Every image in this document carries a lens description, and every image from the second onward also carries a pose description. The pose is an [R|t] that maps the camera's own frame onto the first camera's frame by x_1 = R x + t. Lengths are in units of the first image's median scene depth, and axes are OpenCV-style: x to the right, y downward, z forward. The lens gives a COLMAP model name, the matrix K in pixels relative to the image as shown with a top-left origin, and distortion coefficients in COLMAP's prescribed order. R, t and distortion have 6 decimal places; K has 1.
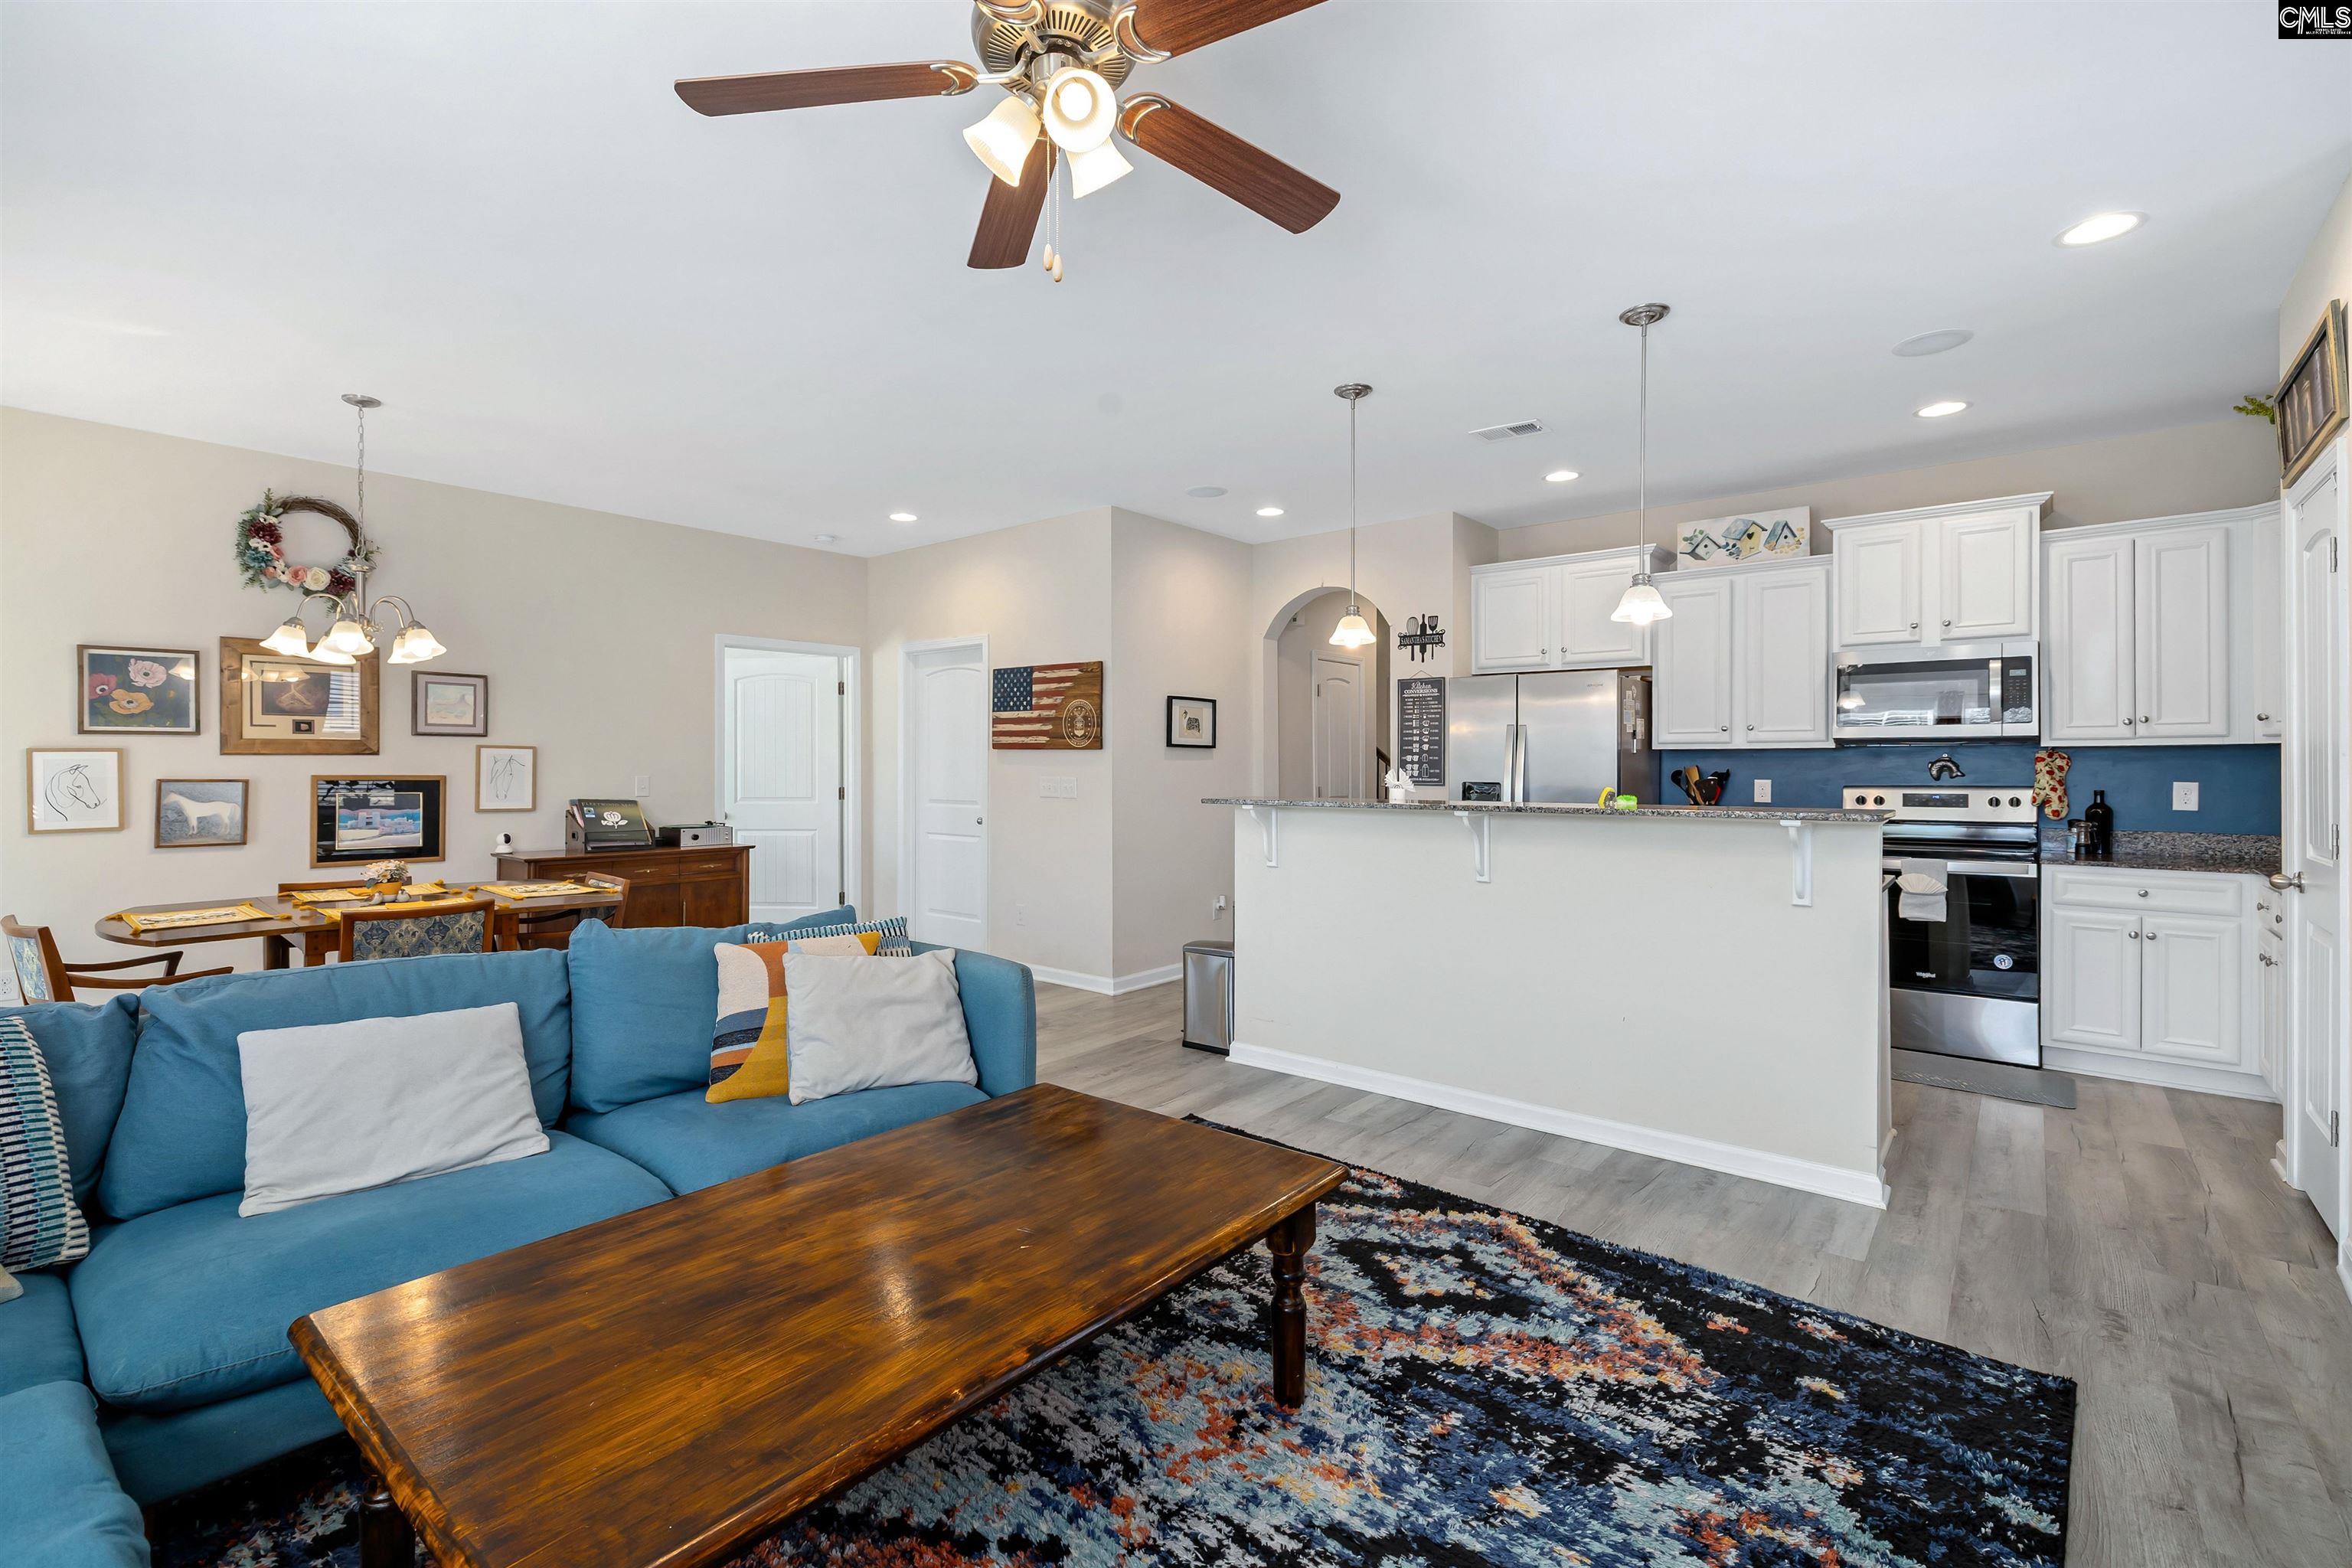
lens RADIAL K [[1026.2, 0, 1174.4], [0, 1026.2, 780.3], [0, 0, 1]] dist [0.001887, -0.000918]
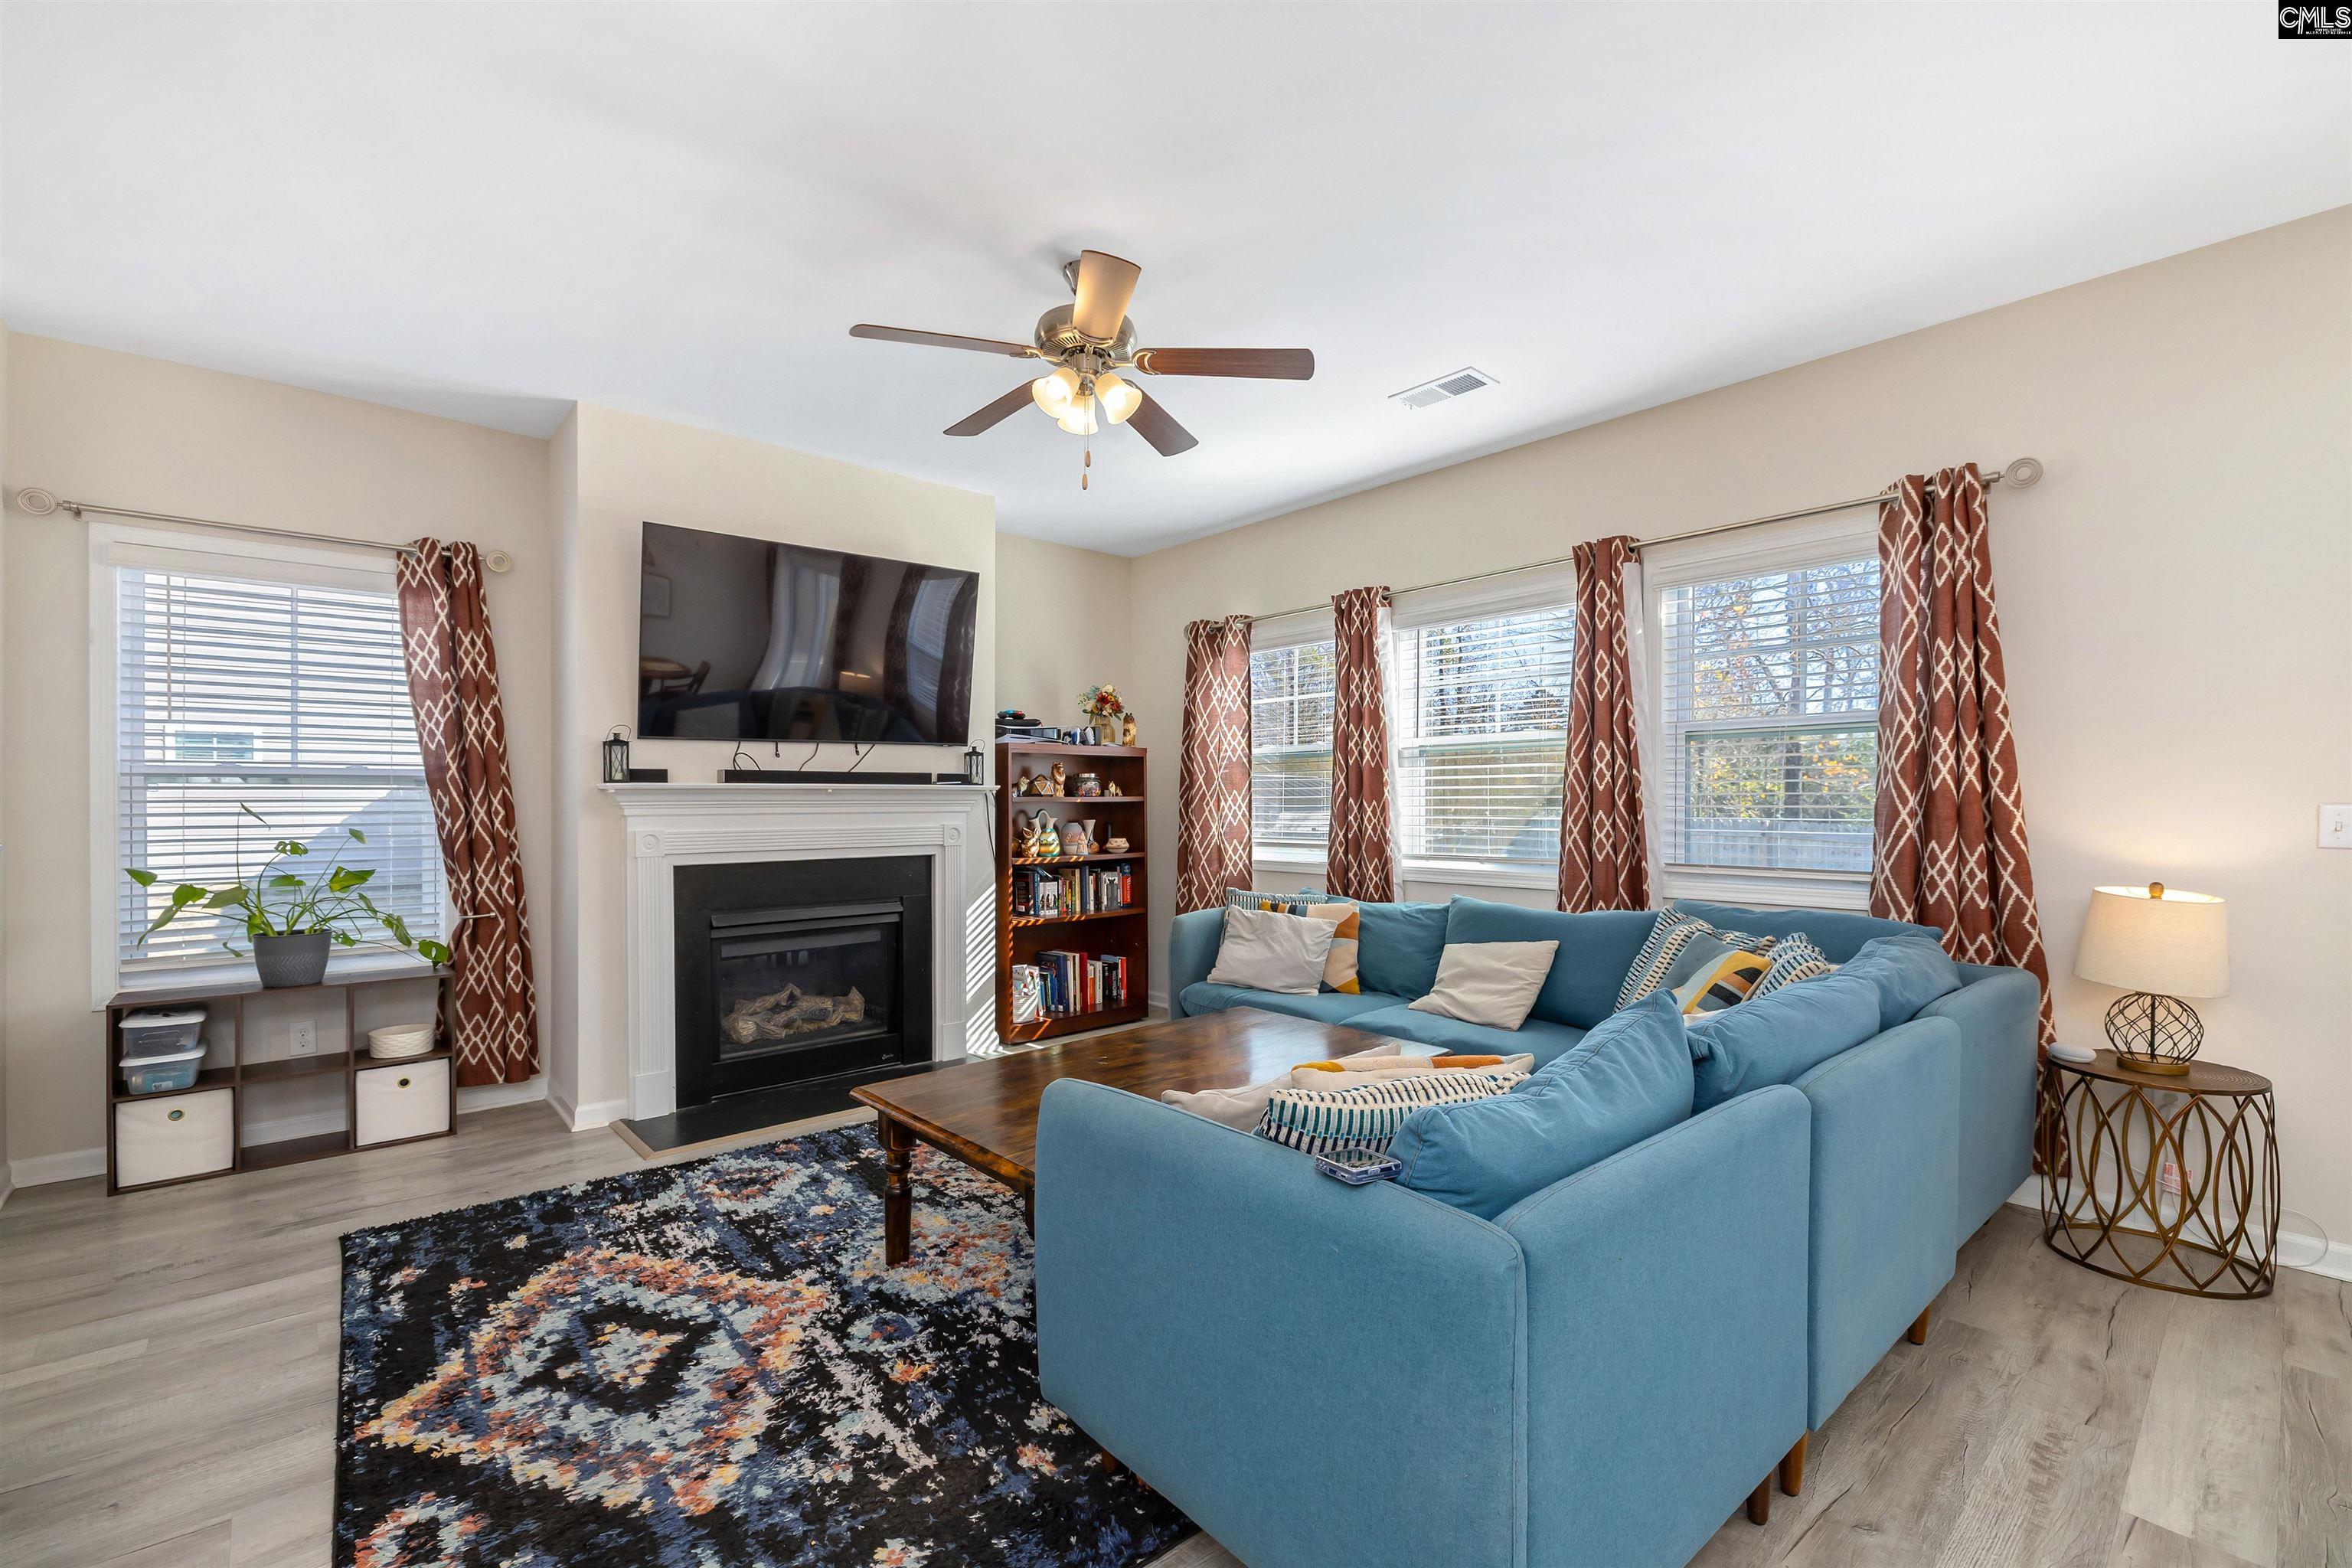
lens RADIAL K [[1010.9, 0, 1183.5], [0, 1010.9, 809.1], [0, 0, 1]] dist [0.003617, -0.000761]
pose [[-0.989036, 0.000783, 0.147676, -0.203973], [0.003967, 0.999766, 0.021272, -0.002751], [-0.147624, 0.021624, -0.988807, 1.015357]]
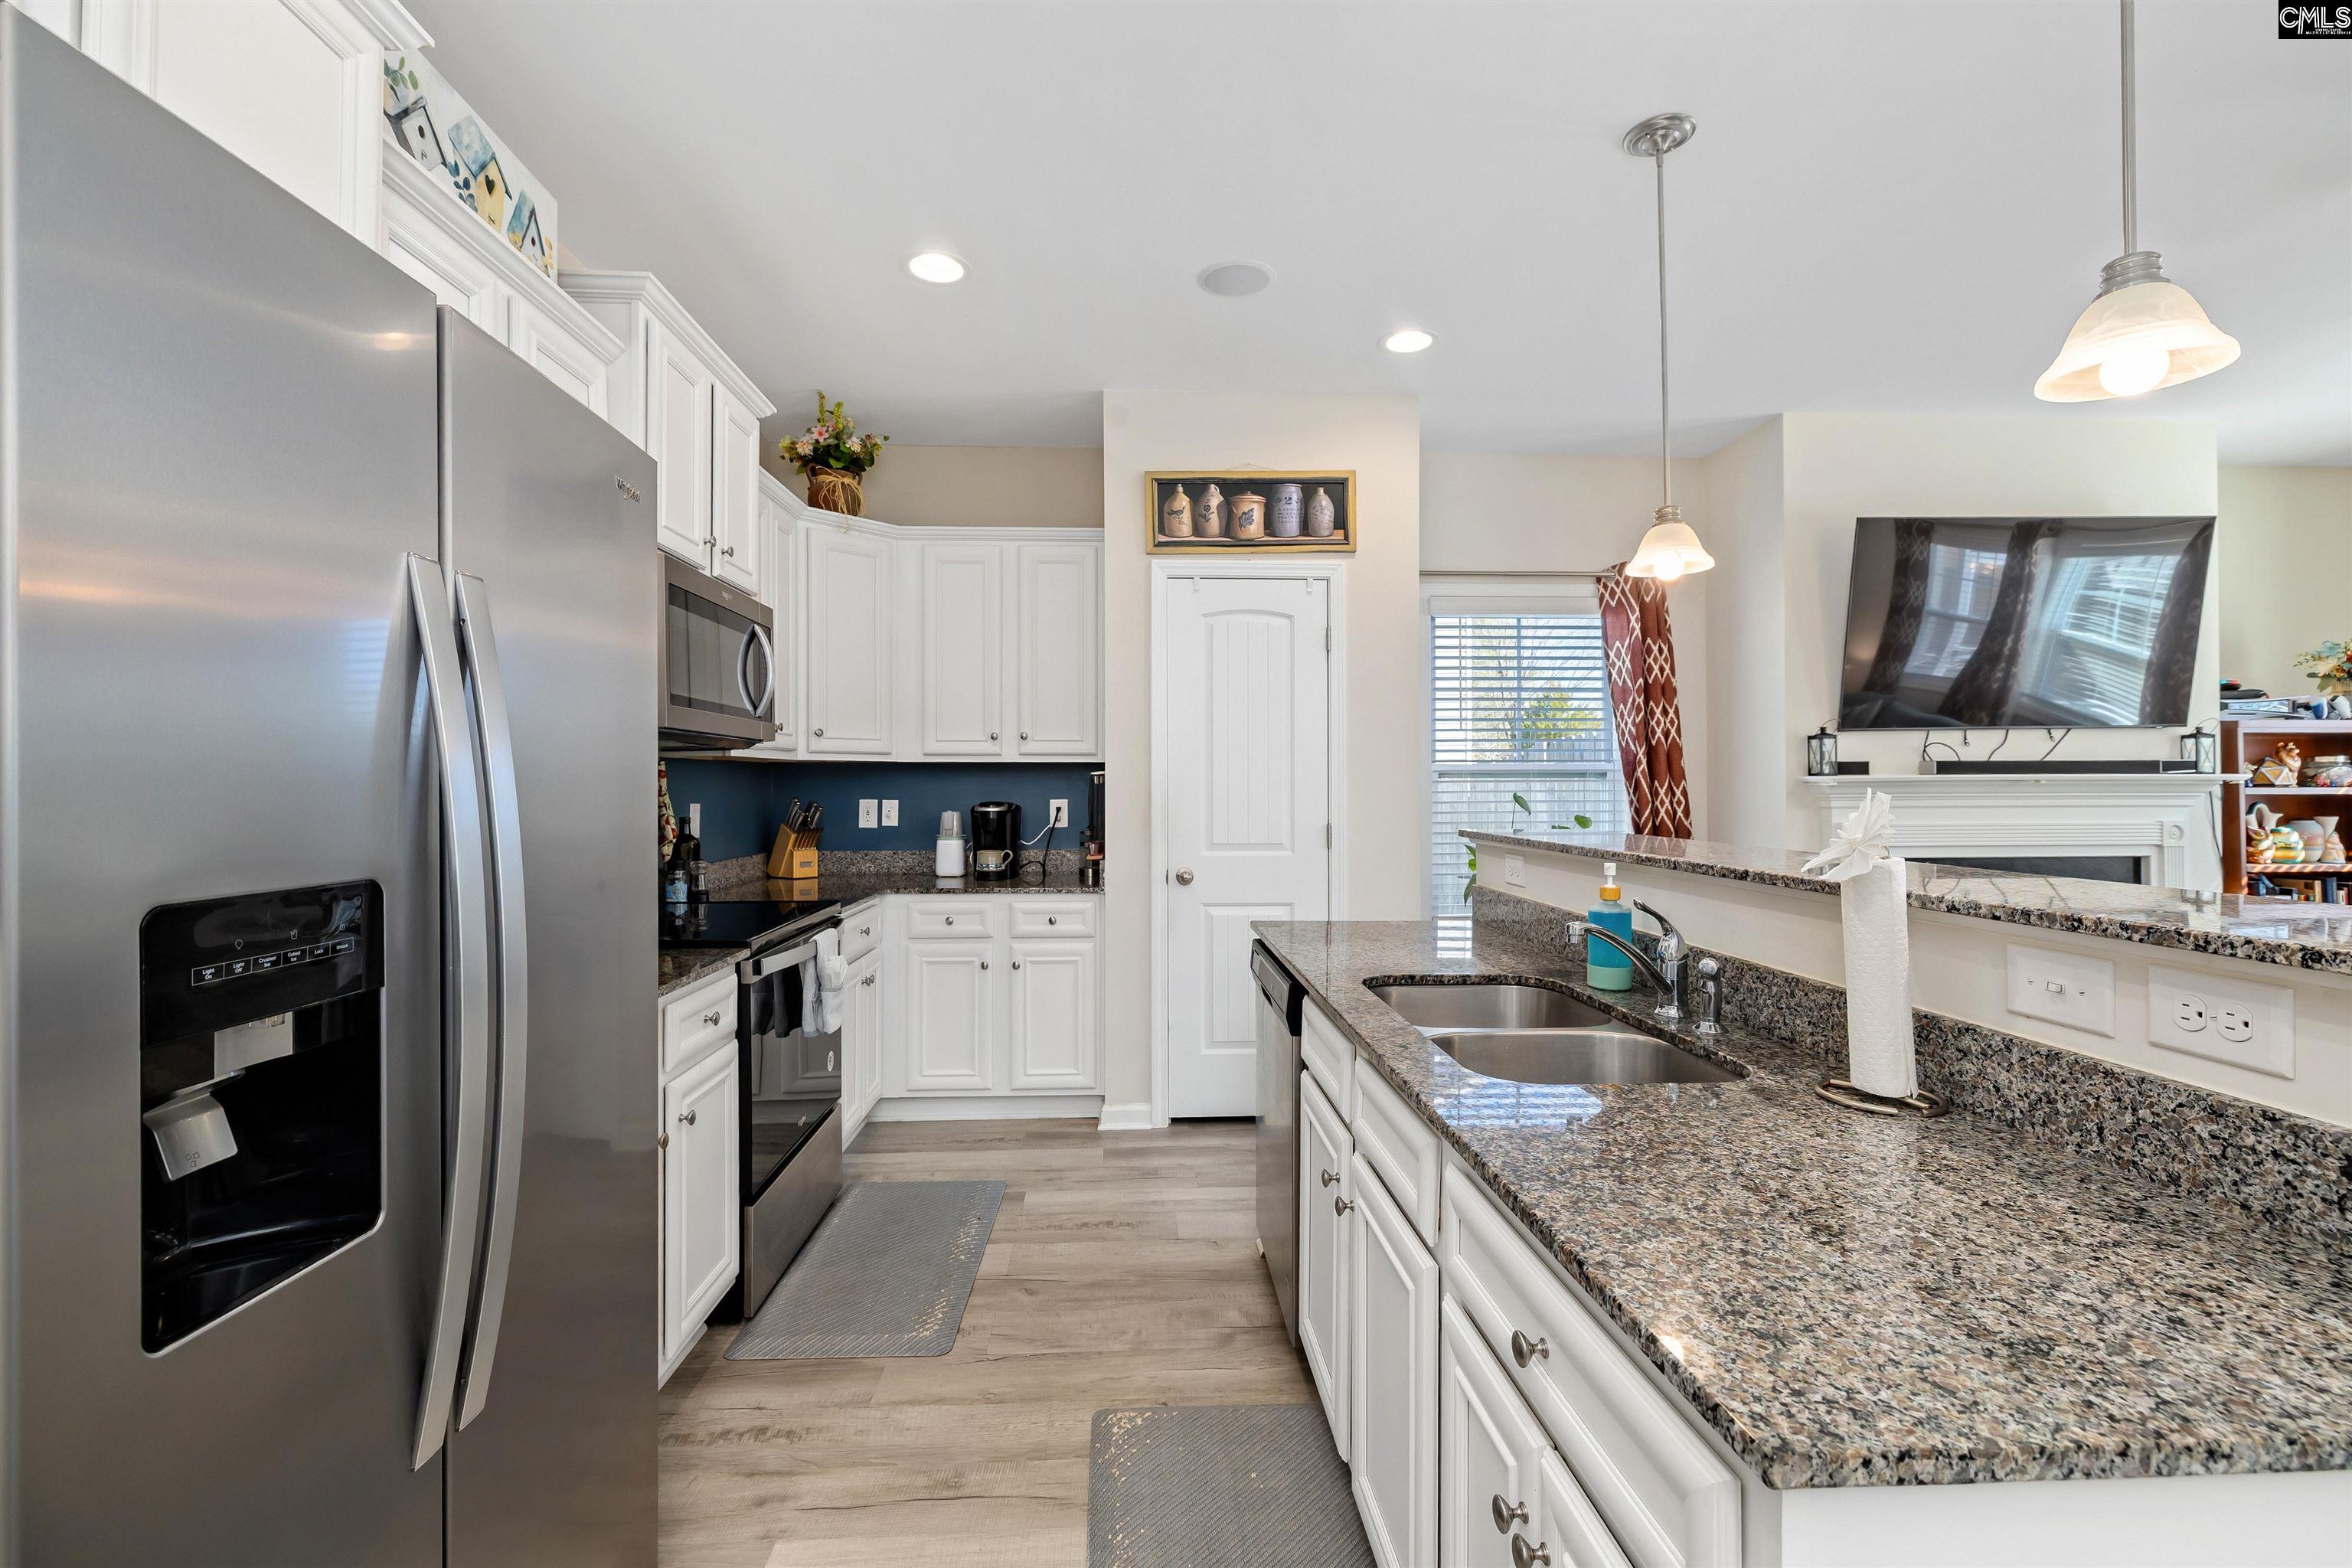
lens RADIAL K [[1026.2, 0, 1167.2], [0, 1026.2, 772.9], [0, 0, 1]] dist [0.001887, -0.000918]
pose [[-0.677109, 0.009755, 0.735818, 0.124701], [0.012068, 0.999925, -0.002151, -0.015910], [-0.735784, 0.007423, -0.677175, 1.252194]]
